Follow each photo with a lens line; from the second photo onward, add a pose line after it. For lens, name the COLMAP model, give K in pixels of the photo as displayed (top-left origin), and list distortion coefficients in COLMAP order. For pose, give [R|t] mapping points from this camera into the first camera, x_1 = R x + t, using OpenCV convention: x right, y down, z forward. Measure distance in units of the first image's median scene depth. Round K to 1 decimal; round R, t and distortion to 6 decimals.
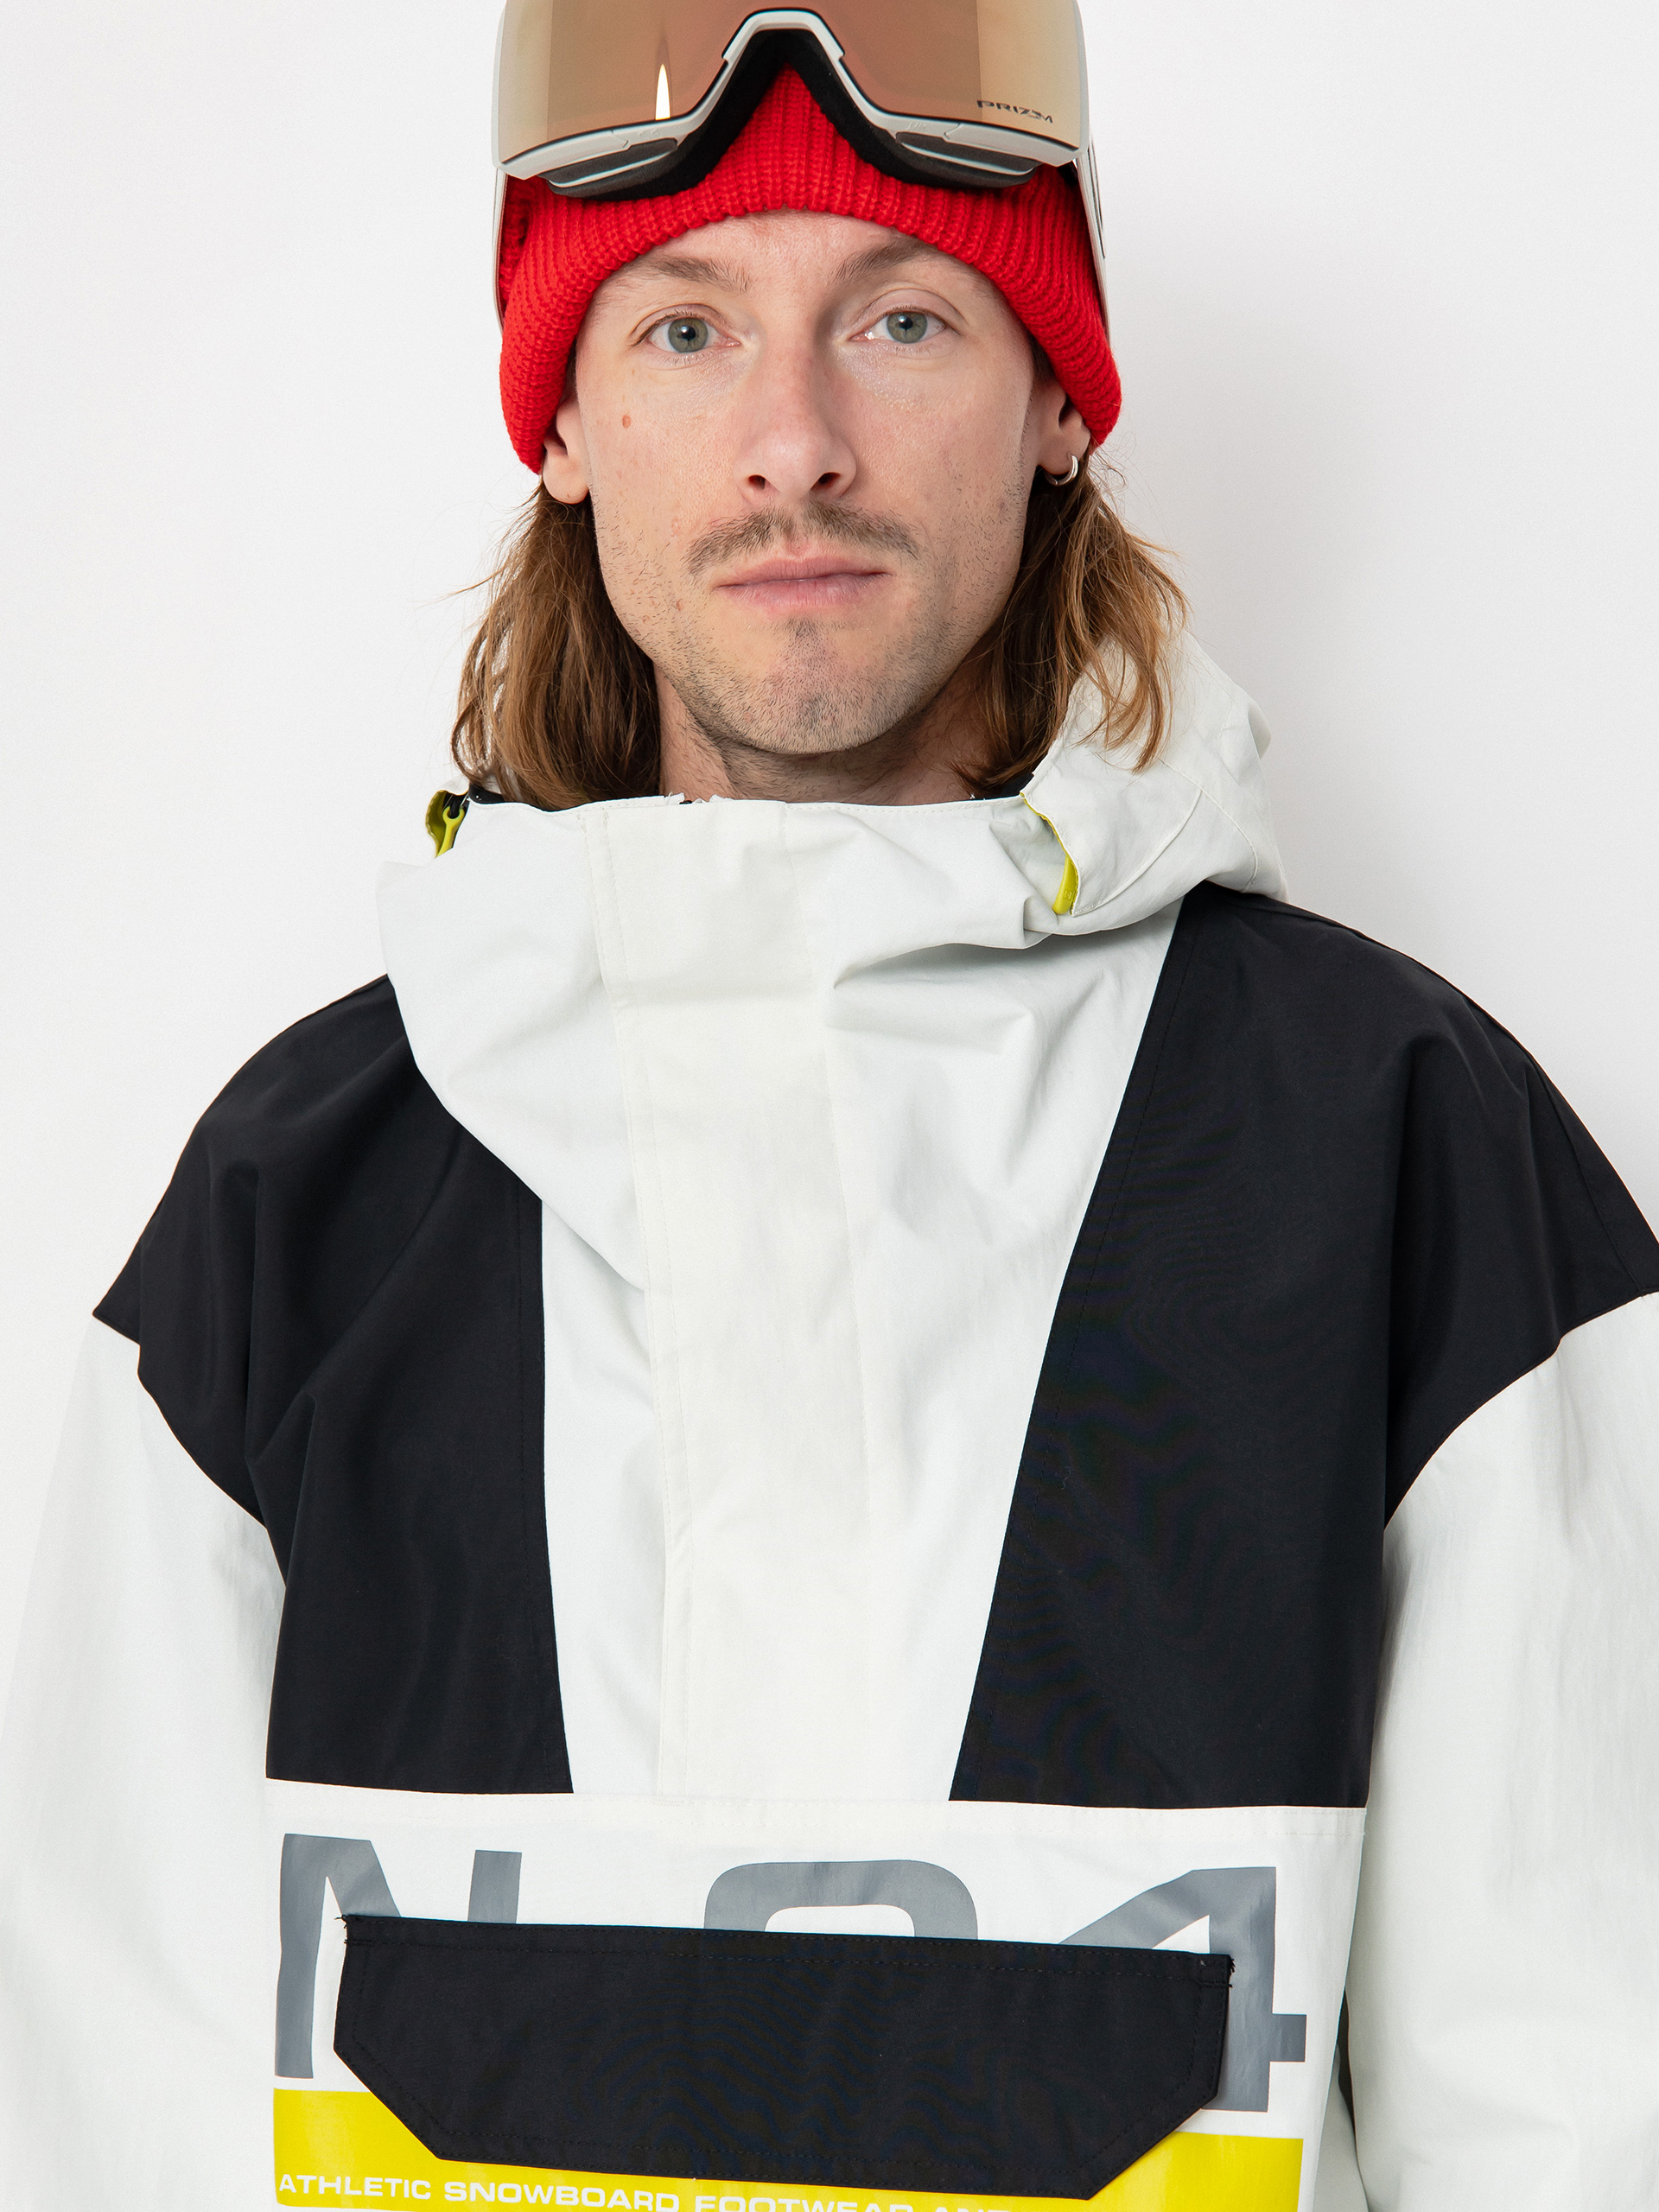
lens RADIAL K [[3190.9, 0, 829.5], [0, 3190.9, 1106.0], [0, 0, 1]] dist [-0.028789, -0.087185]
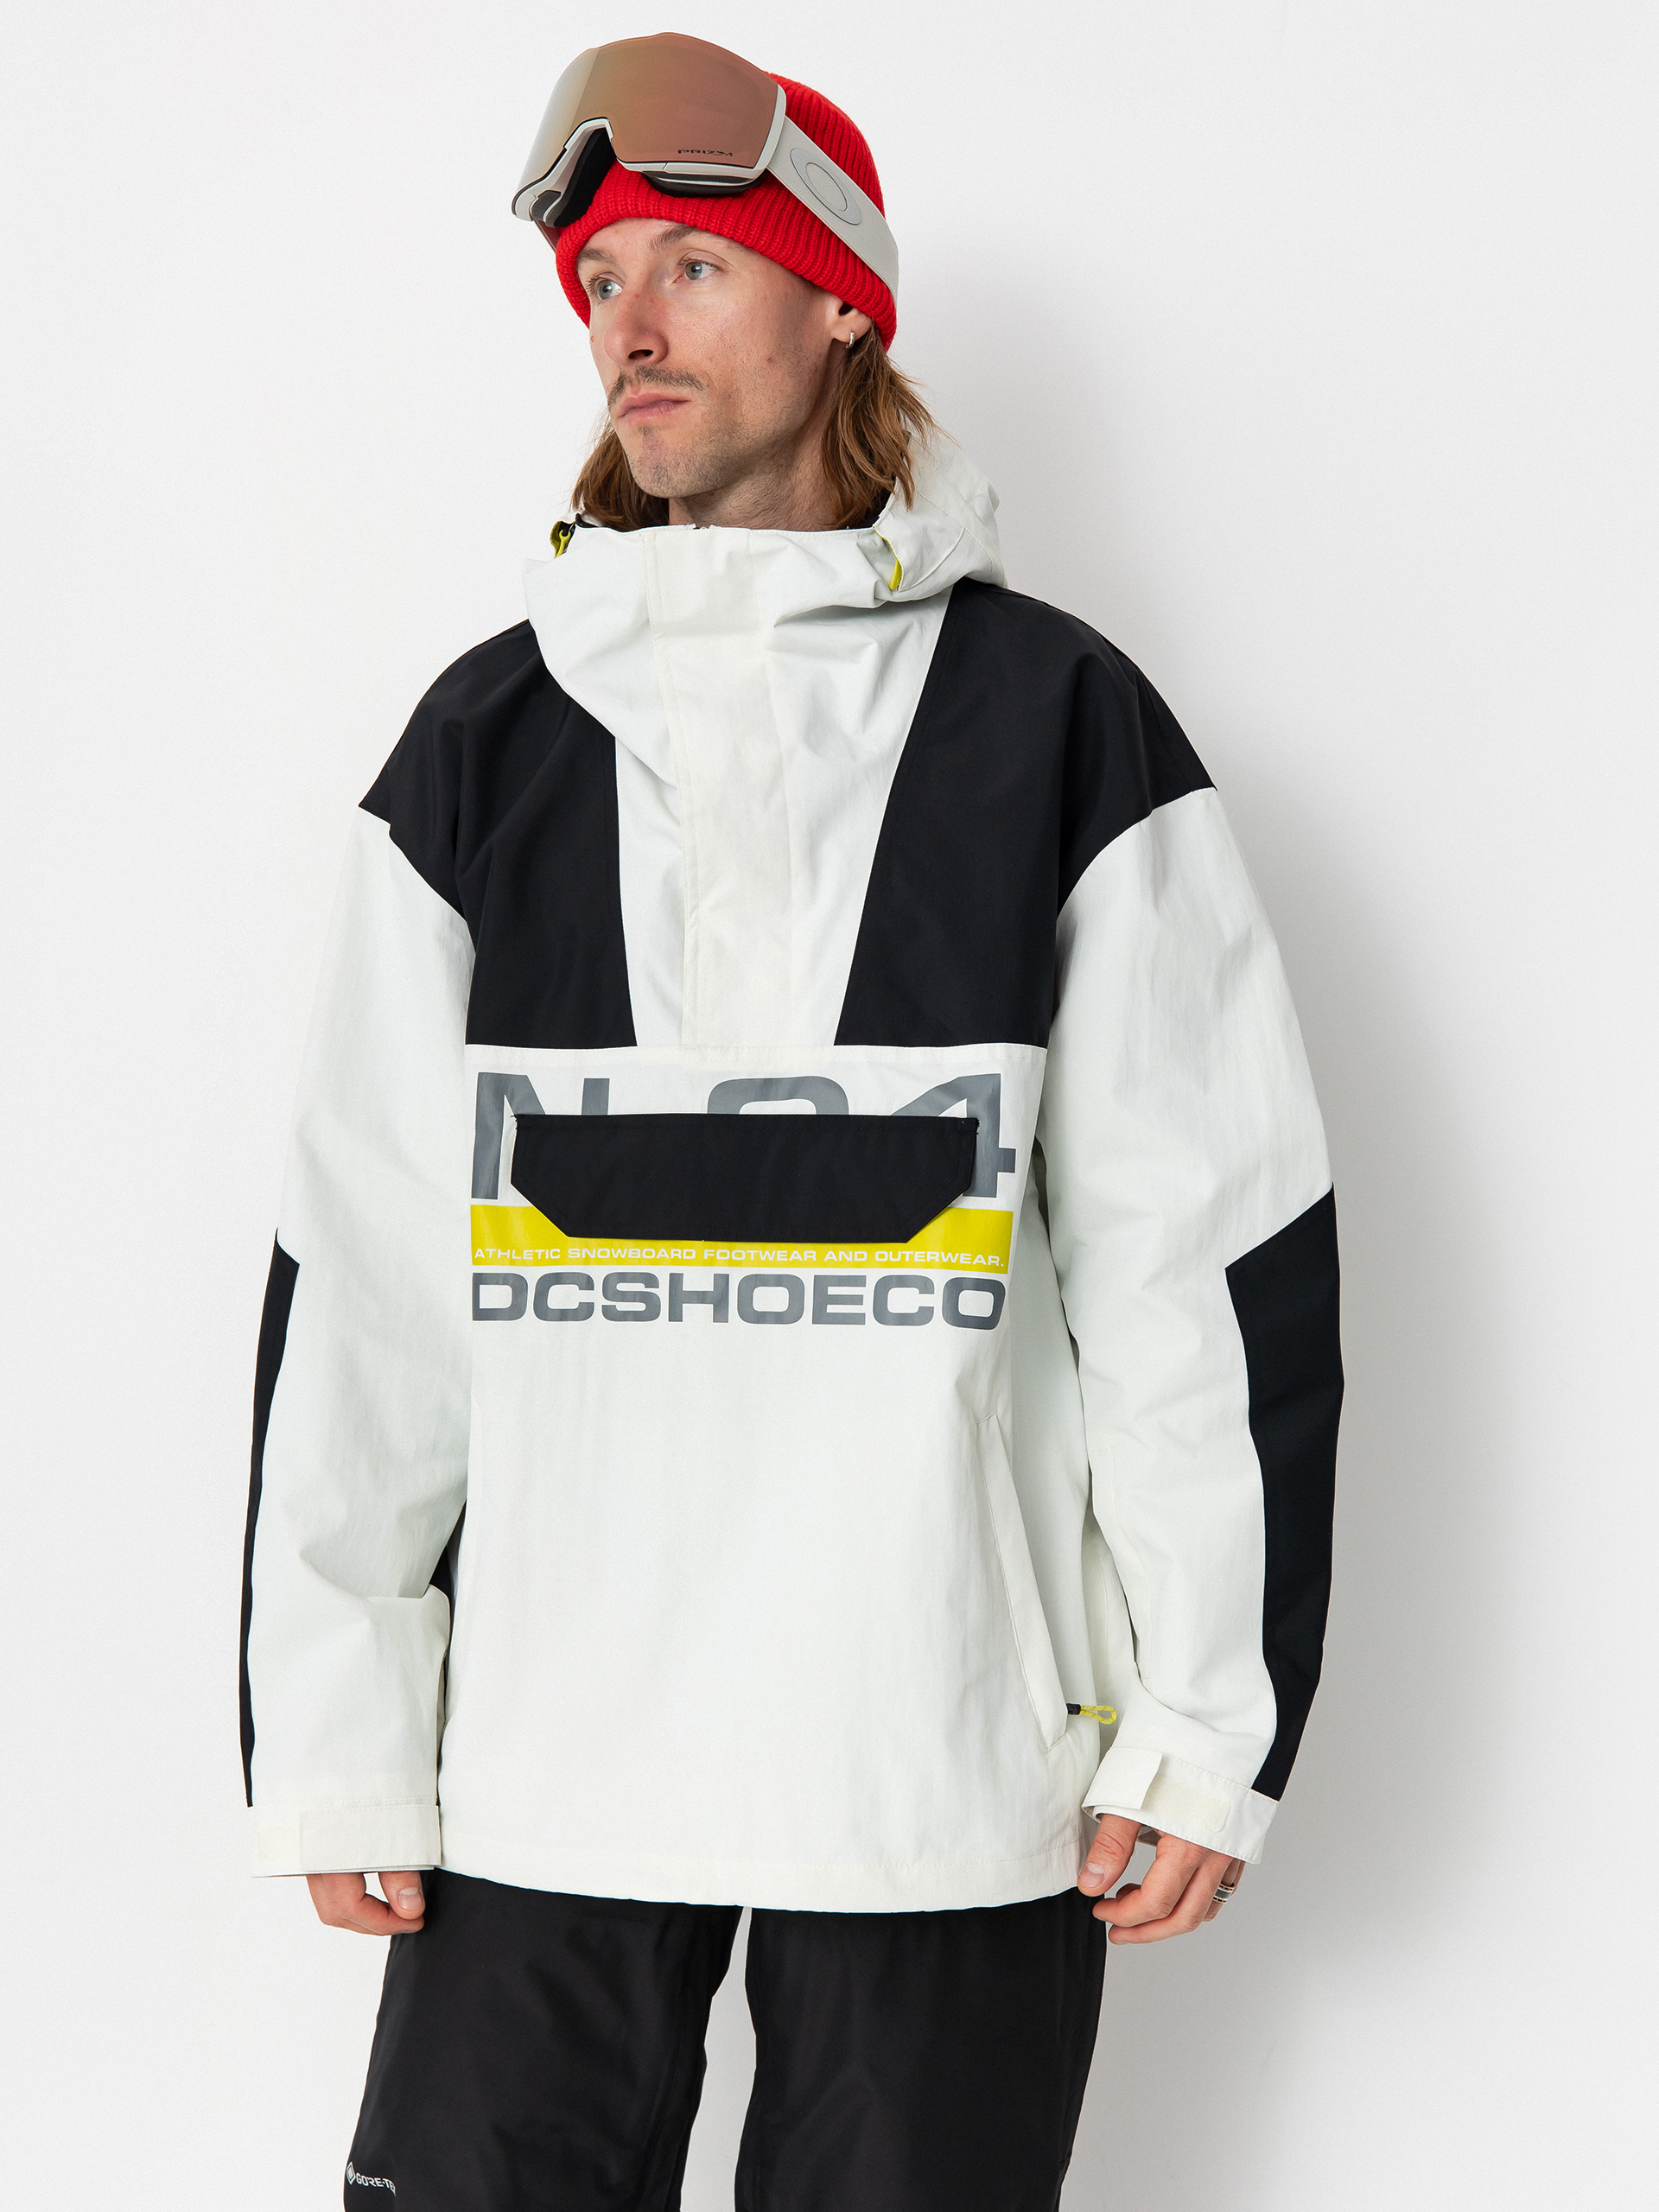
lens RADIAL K [[3505.7, 0, 829.5], [0, 3505.7, 1106.0], [0, 0, 1]] dist [-0.134744, -0.005805]
pose [[0.995715, 0.000847, 0.092474, -0.159408], [-0.006133, 0.998361, 0.056894, 0.130280], [-0.092274, -0.057217, 0.994088, -1.103457]]
